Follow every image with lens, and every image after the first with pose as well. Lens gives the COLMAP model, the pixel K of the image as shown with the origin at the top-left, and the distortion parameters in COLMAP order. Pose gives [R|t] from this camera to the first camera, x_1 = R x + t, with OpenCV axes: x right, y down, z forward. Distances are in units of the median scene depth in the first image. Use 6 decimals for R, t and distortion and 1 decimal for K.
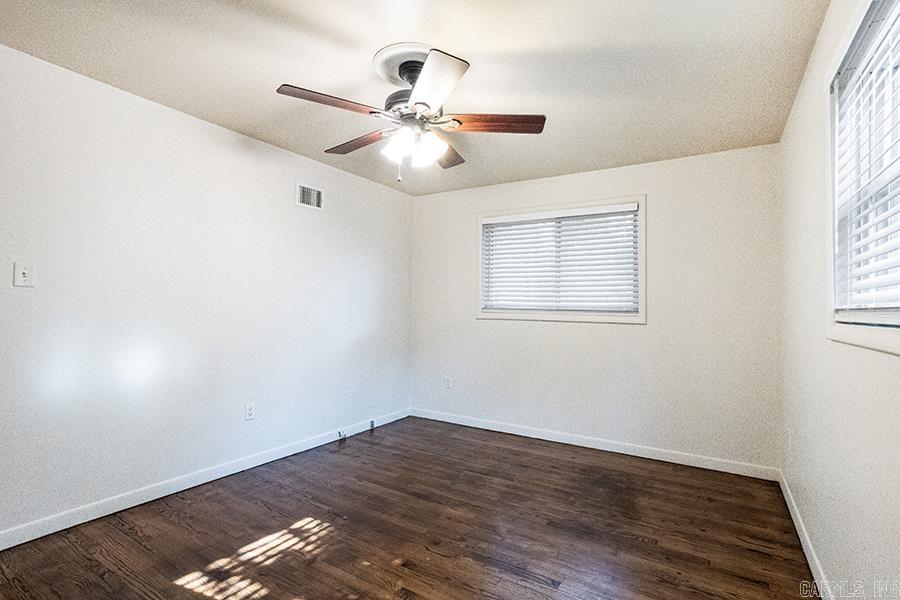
lens RADIAL K [[449.2, 0, 450.0], [0, 449.2, 300.0], [0, 0, 1]] dist [-0.043556, 0.001571]
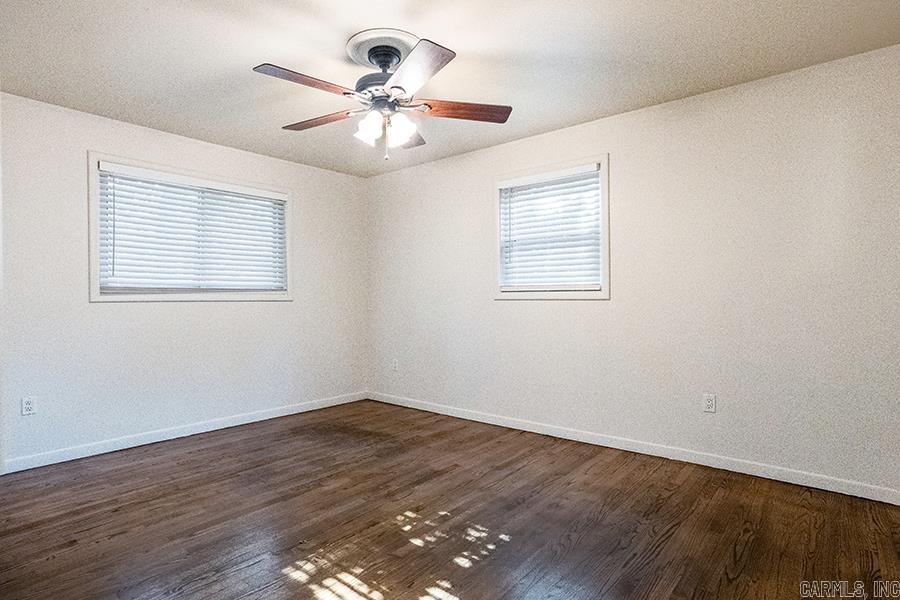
lens RADIAL K [[449.2, 0, 450.0], [0, 449.2, 300.0], [0, 0, 1]] dist [-0.043556, 0.001571]
pose [[0.136781, -0.025437, 0.990275, -0.762118], [-0.010317, 0.999579, 0.027101, 0.018148], [-0.990548, -0.013923, 0.136461, 0.486223]]
